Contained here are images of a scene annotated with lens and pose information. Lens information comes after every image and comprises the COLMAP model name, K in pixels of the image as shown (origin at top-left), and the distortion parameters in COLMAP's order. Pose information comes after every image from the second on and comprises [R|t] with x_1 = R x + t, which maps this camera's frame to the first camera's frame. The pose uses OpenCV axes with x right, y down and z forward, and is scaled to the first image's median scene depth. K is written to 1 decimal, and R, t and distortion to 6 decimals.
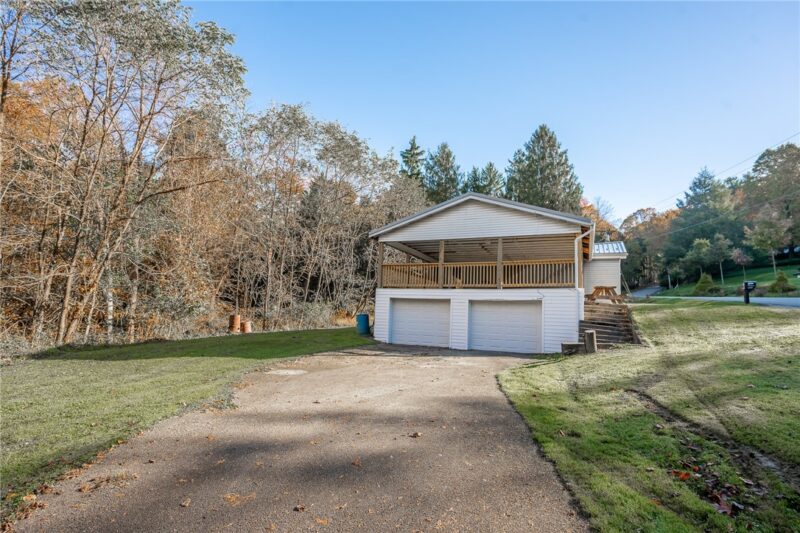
lens RADIAL K [[391.5, 0, 399.7], [0, 391.5, 271.9], [0, 0, 1]] dist [-0.000980, 0.000035]
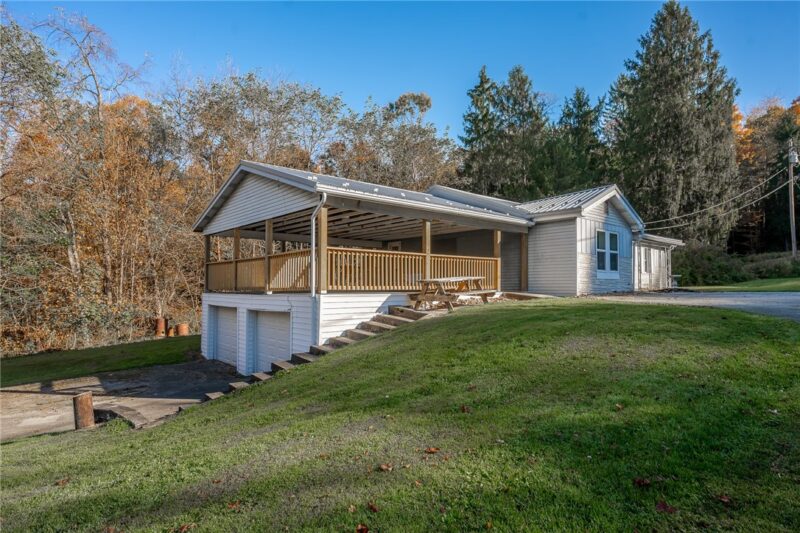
lens RADIAL K [[434.2, 0, 400.9], [0, 434.2, 268.4], [0, 0, 1]] dist [0.000499, -0.000261]
pose [[0.912386, -0.061339, -0.404709, 0.318812], [0.090882, 0.994387, 0.054175, -0.009702], [0.399114, -0.086209, 0.912840, 0.154663]]
